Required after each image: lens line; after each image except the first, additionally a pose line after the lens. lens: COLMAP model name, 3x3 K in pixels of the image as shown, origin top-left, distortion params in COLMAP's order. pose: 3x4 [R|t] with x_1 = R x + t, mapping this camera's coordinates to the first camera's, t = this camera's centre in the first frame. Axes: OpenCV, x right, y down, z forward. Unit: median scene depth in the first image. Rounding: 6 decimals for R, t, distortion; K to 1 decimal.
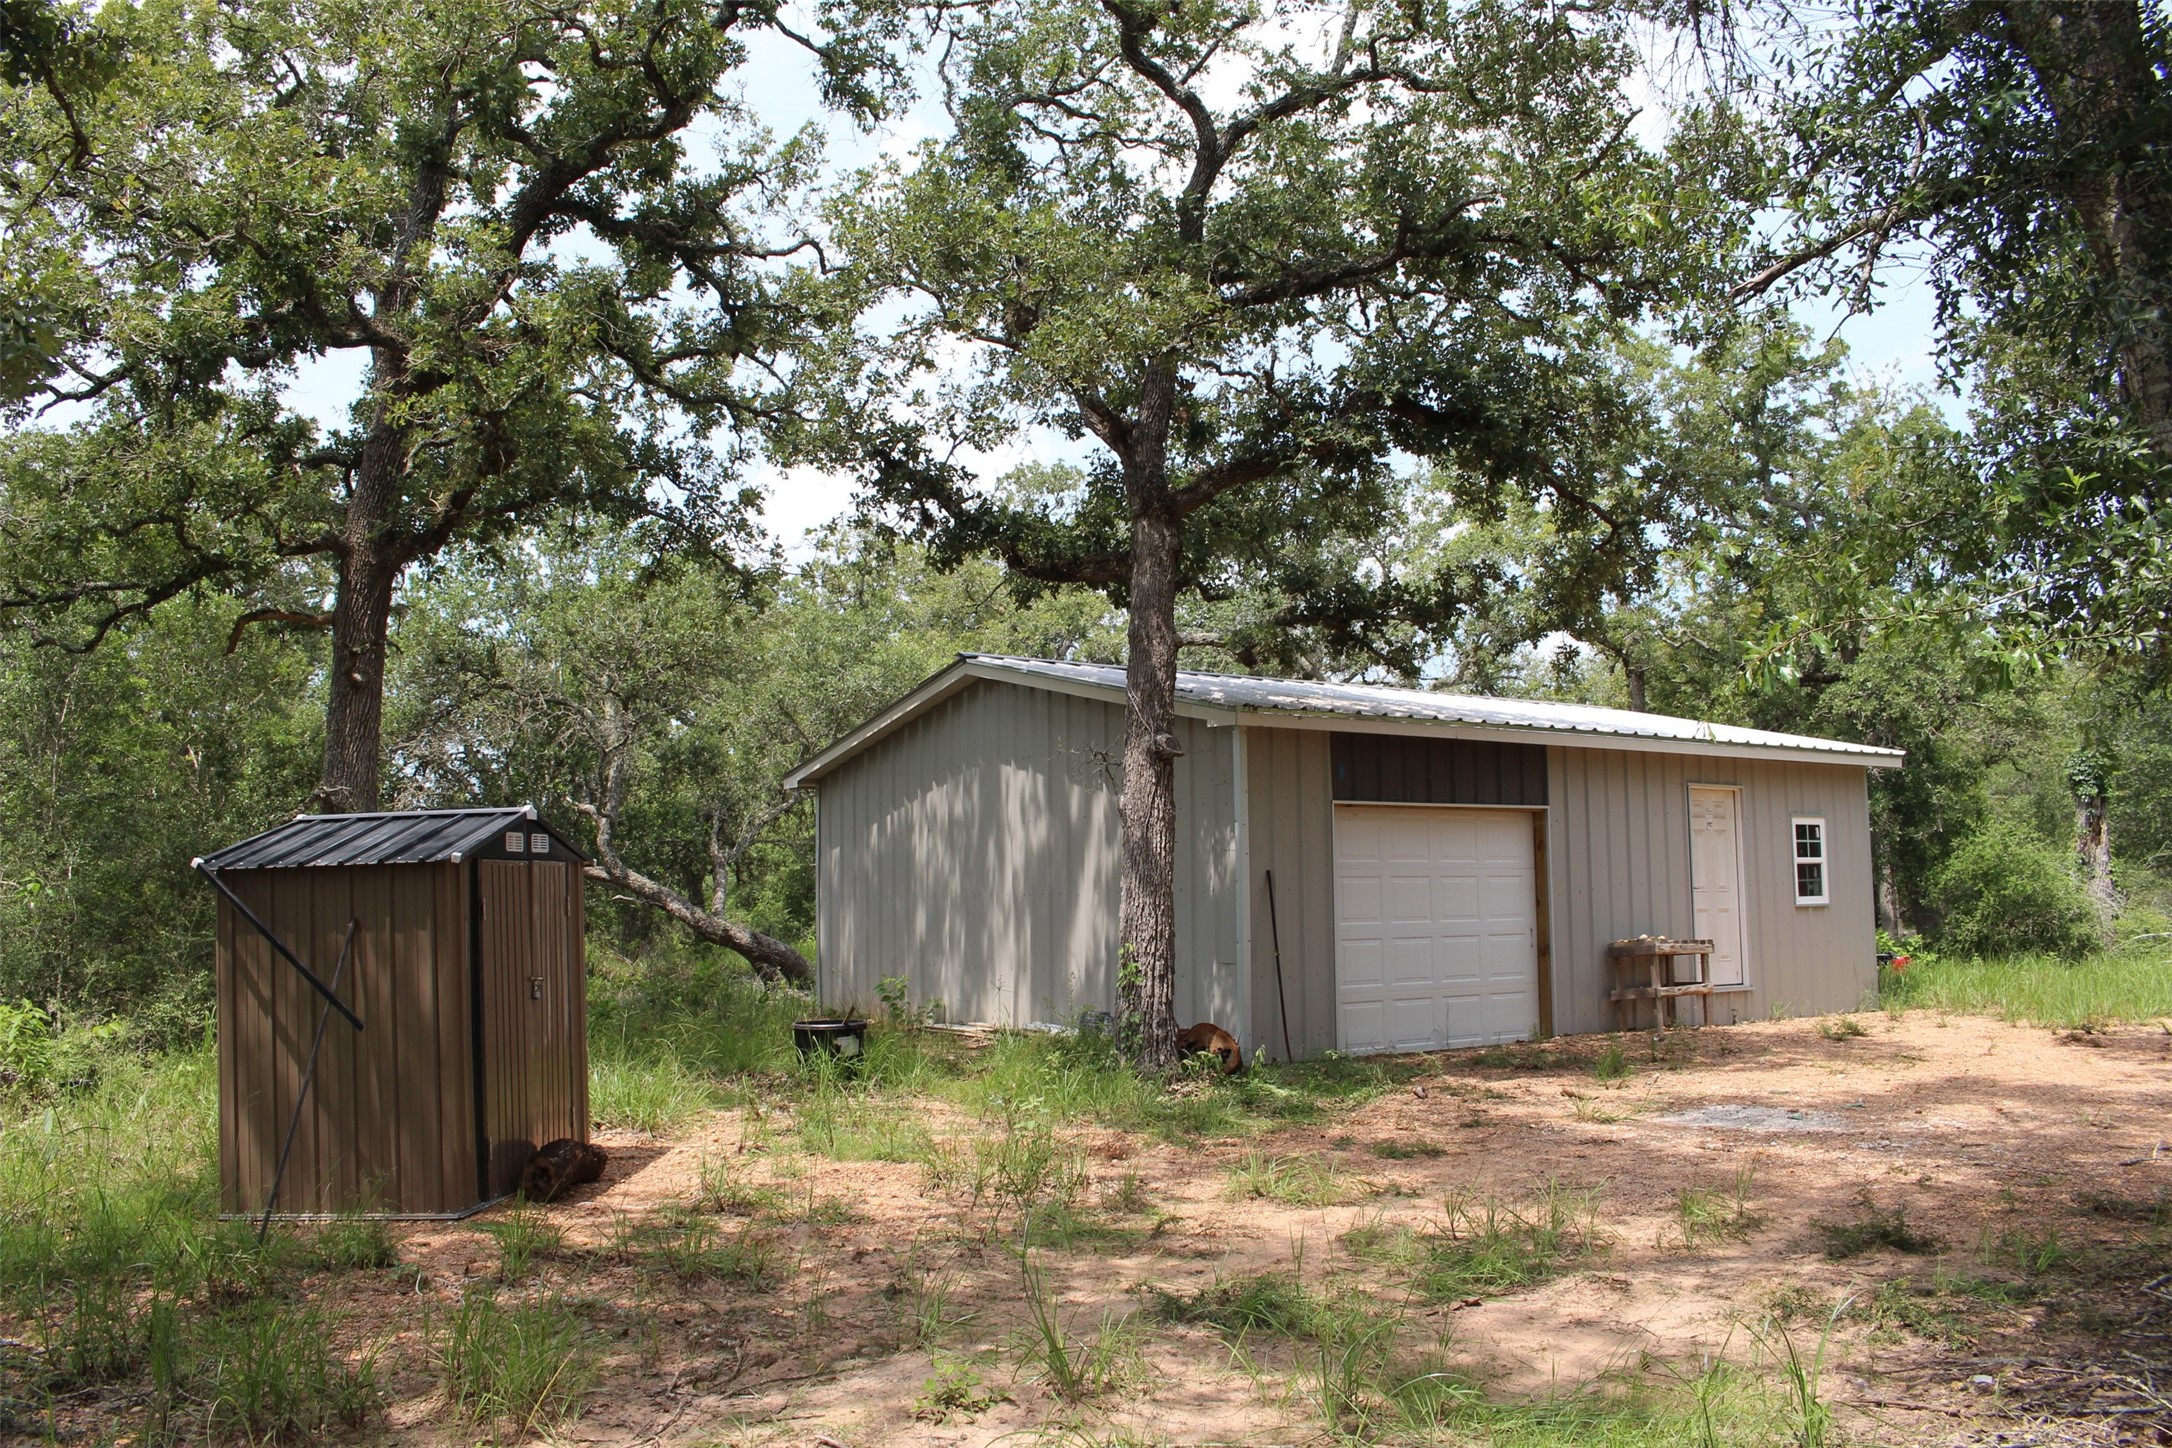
lens RADIAL K [[1837.2, 0, 1079.1], [0, 1837.2, 691.3], [0, 0, 1]] dist [-0.150235, 0.148266]
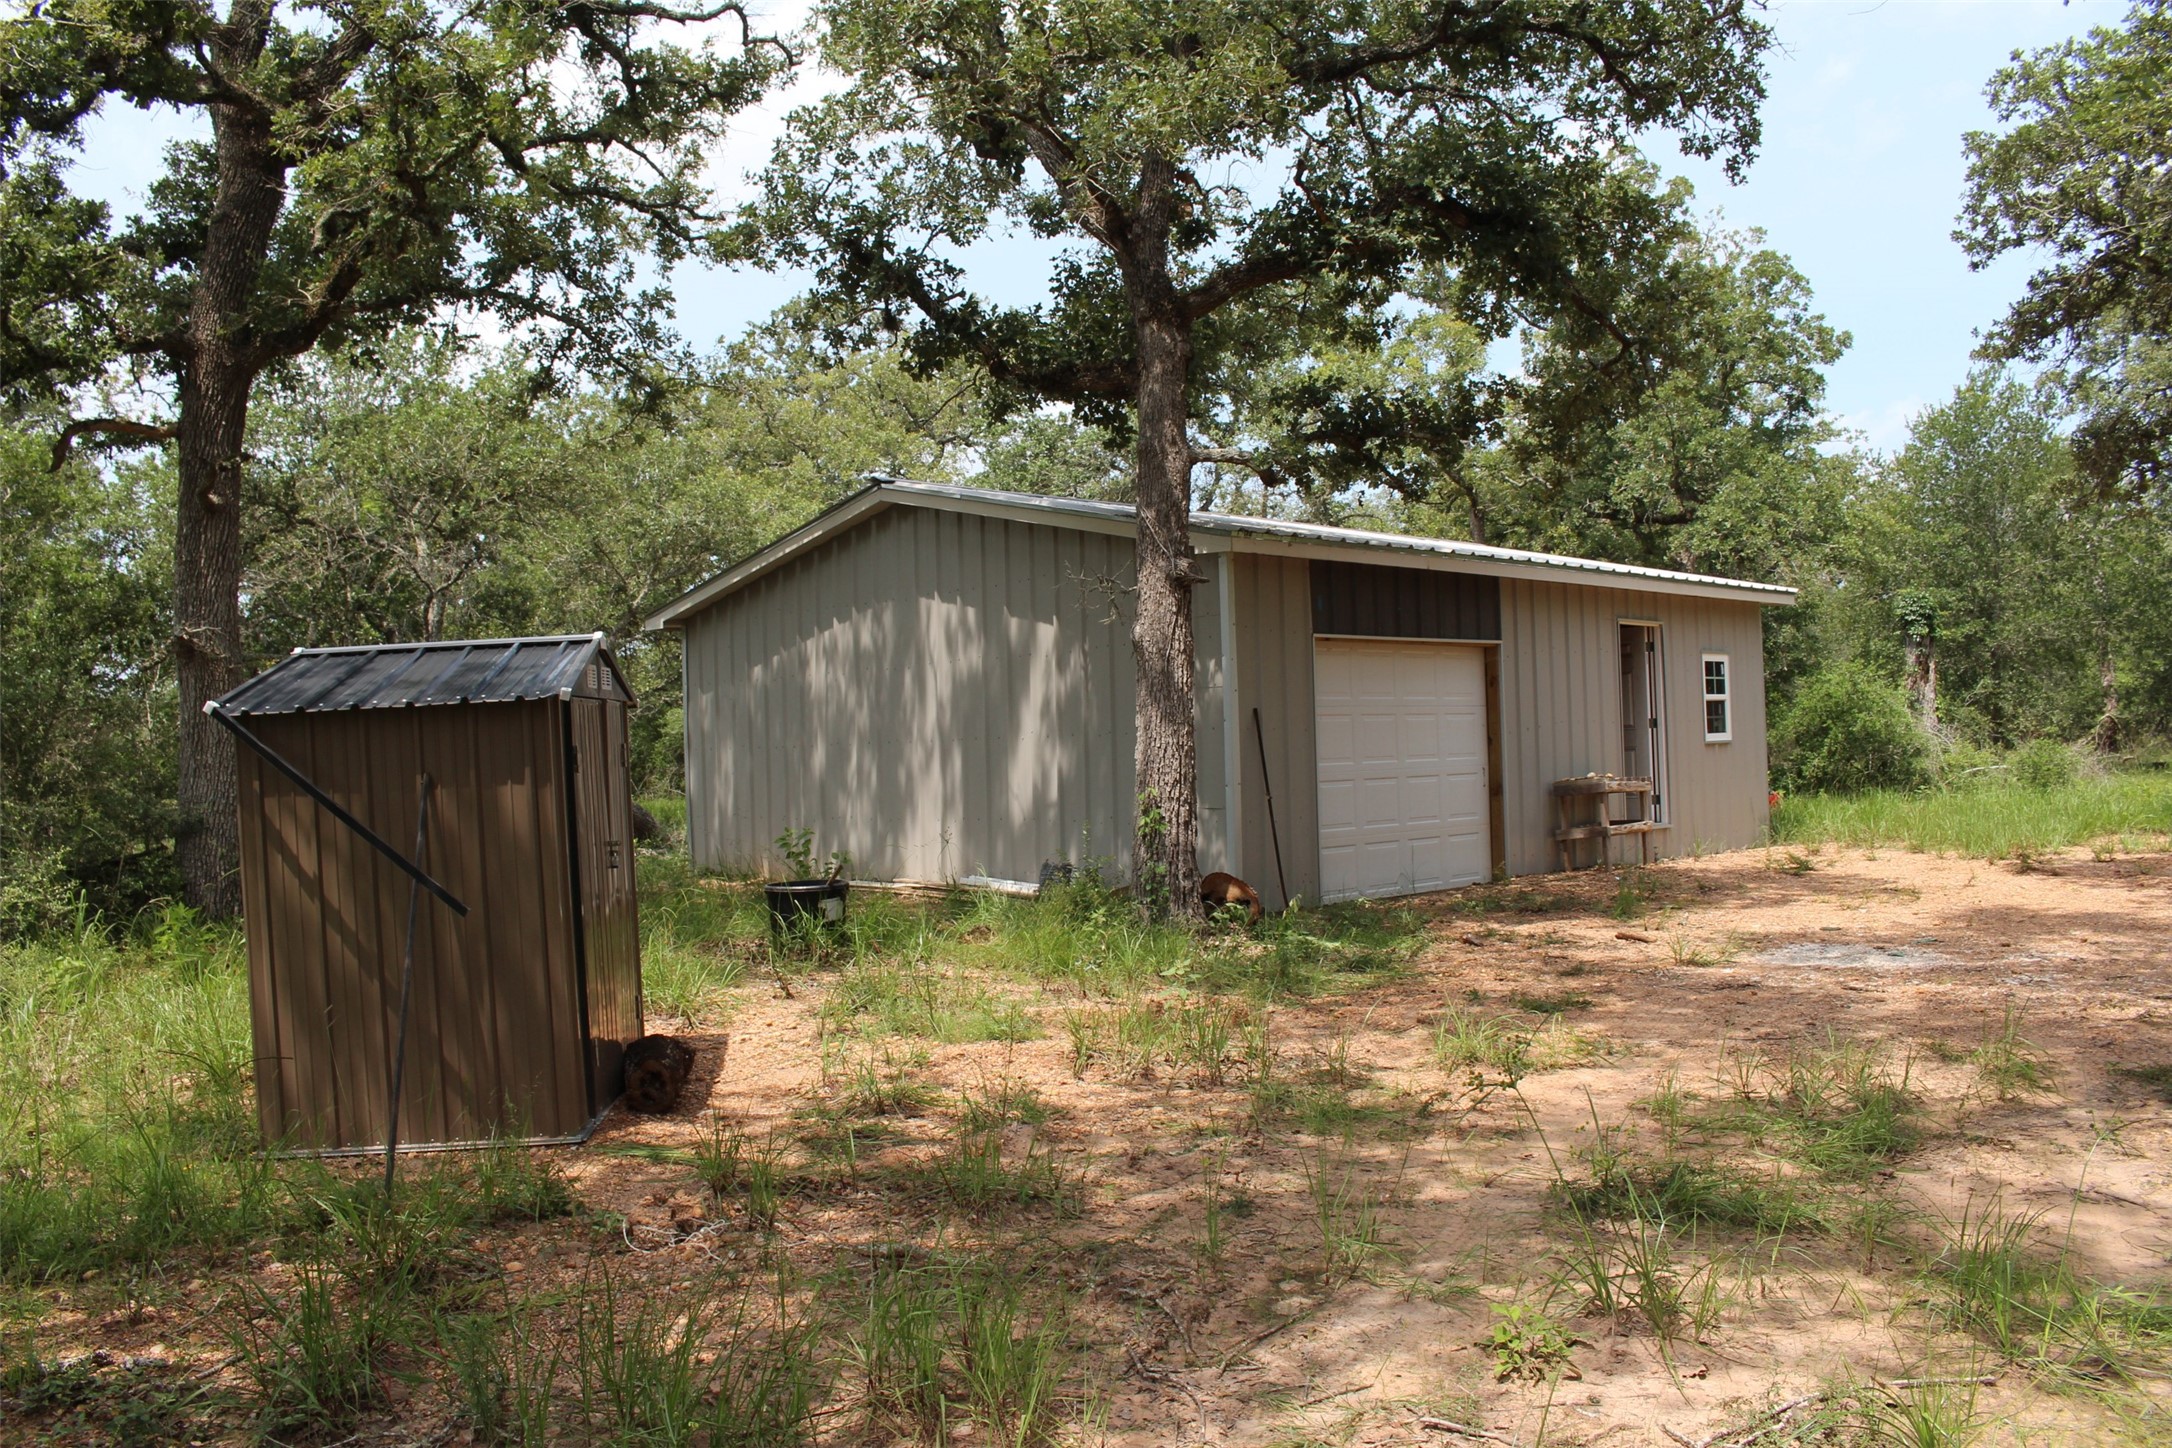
lens RADIAL K [[1837.2, 0, 1079.1], [0, 1837.2, 691.3], [0, 0, 1]] dist [-0.150235, 0.148266]
pose [[0.986610, -0.011743, 0.162675, -0.129275], [-0.001454, 0.996731, 0.080774, 0.012976], [-0.163091, -0.079929, 0.983368, 0.090561]]
